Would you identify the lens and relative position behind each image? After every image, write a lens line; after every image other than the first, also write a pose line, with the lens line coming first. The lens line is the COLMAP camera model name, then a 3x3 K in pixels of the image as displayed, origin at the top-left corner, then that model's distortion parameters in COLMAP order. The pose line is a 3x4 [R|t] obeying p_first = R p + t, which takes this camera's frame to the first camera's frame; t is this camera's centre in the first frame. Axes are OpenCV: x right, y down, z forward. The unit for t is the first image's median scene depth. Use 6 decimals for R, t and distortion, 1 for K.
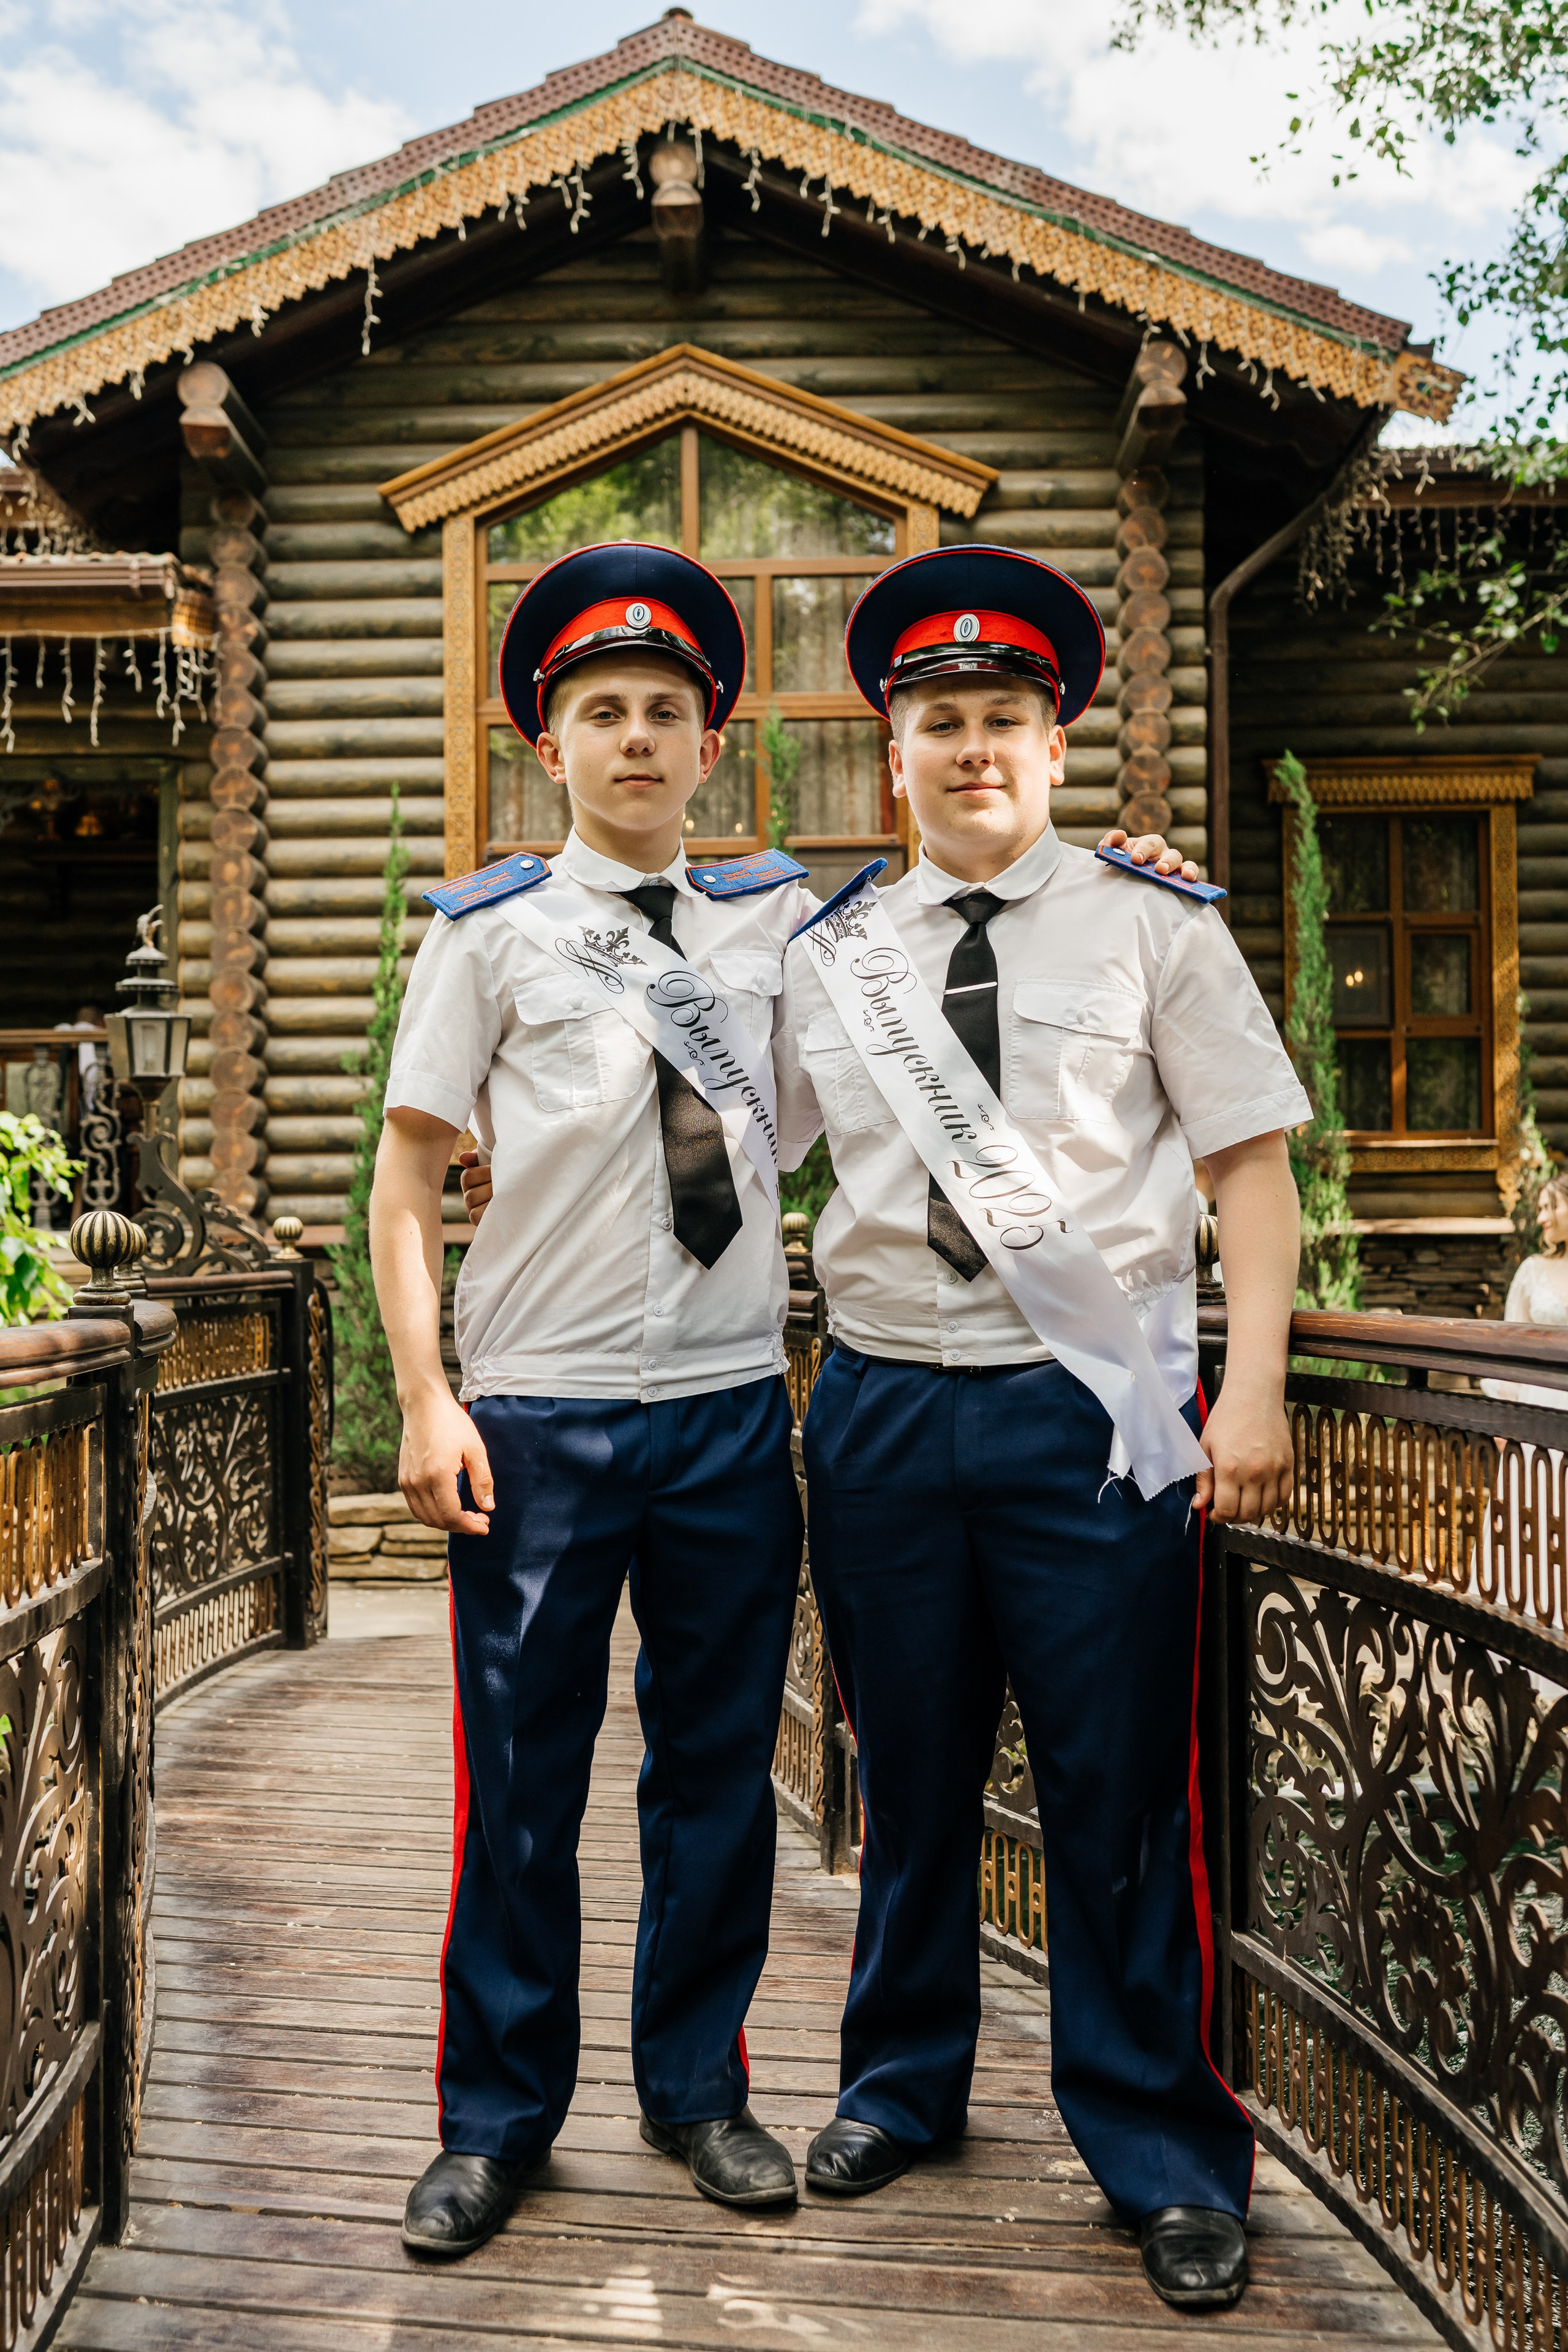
lens RADIAL K [[2294.6, 0, 784.0], [0, 2294.6, 1176.0], [0, 0, 1]] dist [-0.006219, 0.009054]
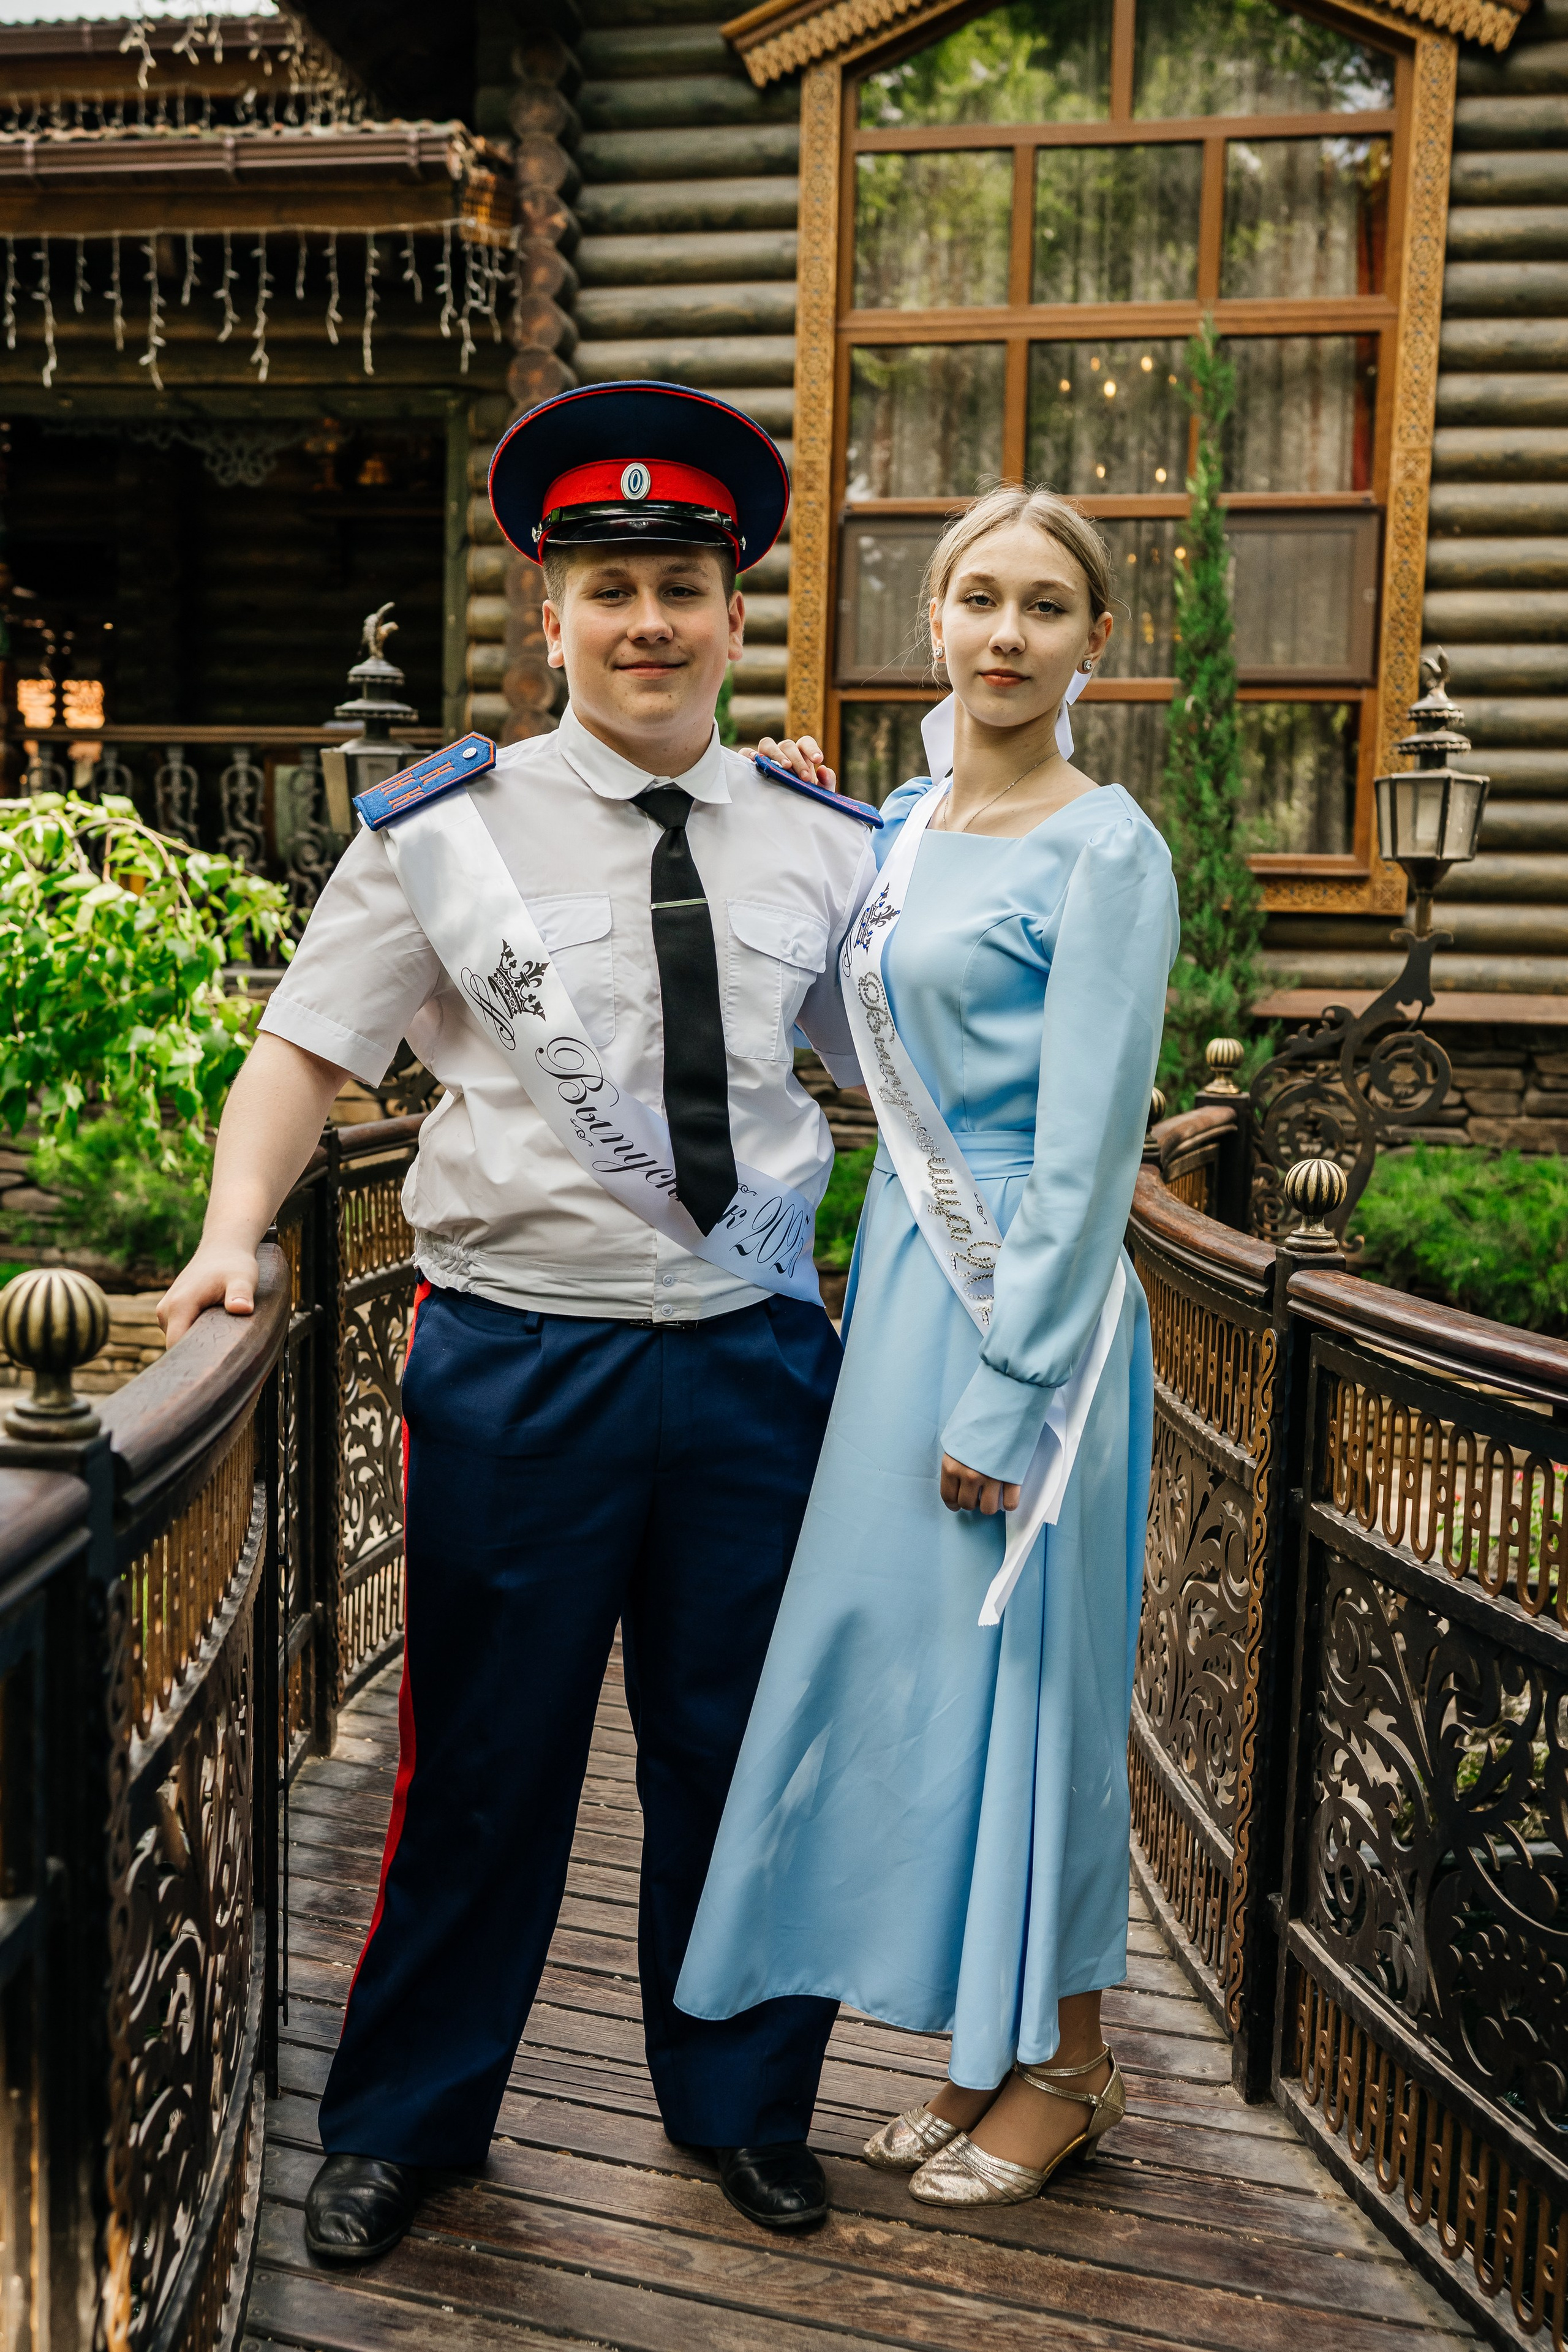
lens RADIAL K [[2456.7, 0, 762.2], [0, 2456.7, 1235.1], [0, 0, 1]] dist [-0.004677, 0.006180]
pose [[0.985781, 0.053695, -0.159226, -0.008270], [-0.028252, 0.987044, 0.157942, -0.027303], [0.165644, -0.151198, 0.974526, 0.127635]]
